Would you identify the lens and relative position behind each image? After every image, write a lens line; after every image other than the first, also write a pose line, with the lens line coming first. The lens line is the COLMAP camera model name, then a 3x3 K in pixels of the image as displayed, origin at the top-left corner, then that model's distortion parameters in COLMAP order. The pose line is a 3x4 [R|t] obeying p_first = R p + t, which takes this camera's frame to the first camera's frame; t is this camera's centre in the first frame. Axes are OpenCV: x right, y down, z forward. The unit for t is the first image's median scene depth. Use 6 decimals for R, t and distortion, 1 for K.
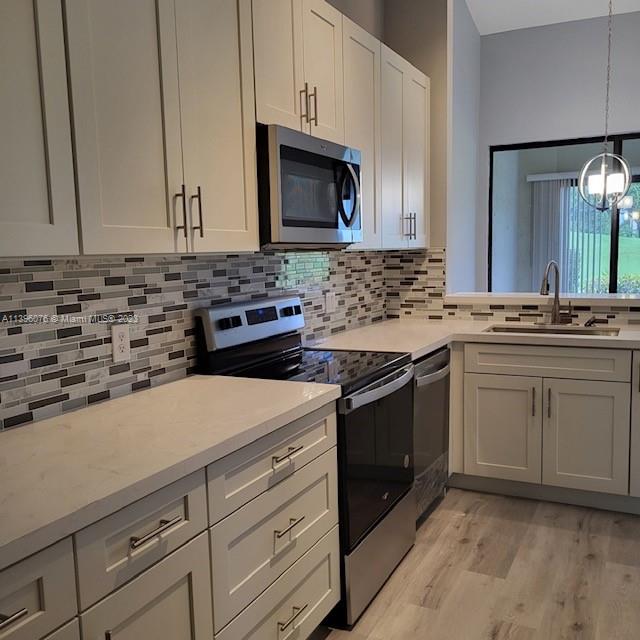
lens RADIAL K [[645.9, 0, 320.0], [0, 645.9, 320.0], [0, 0, 1]] dist [0.018958, 0.018295]
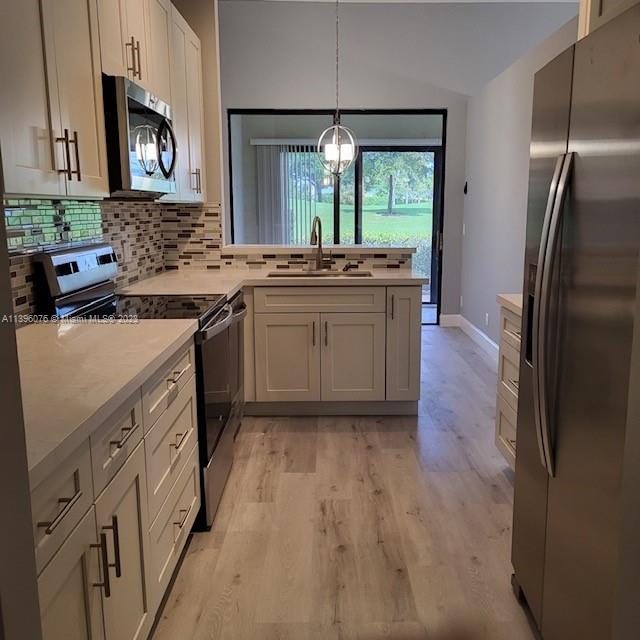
lens RADIAL K [[645.9, 0, 320.0], [0, 645.9, 320.0], [0, 0, 1]] dist [0.018958, 0.018295]
pose [[0.896809, -0.055483, 0.438926, -0.165113], [0.029079, 0.997352, 0.066657, 0.019970], [-0.441462, -0.047015, 0.896047, -0.065660]]
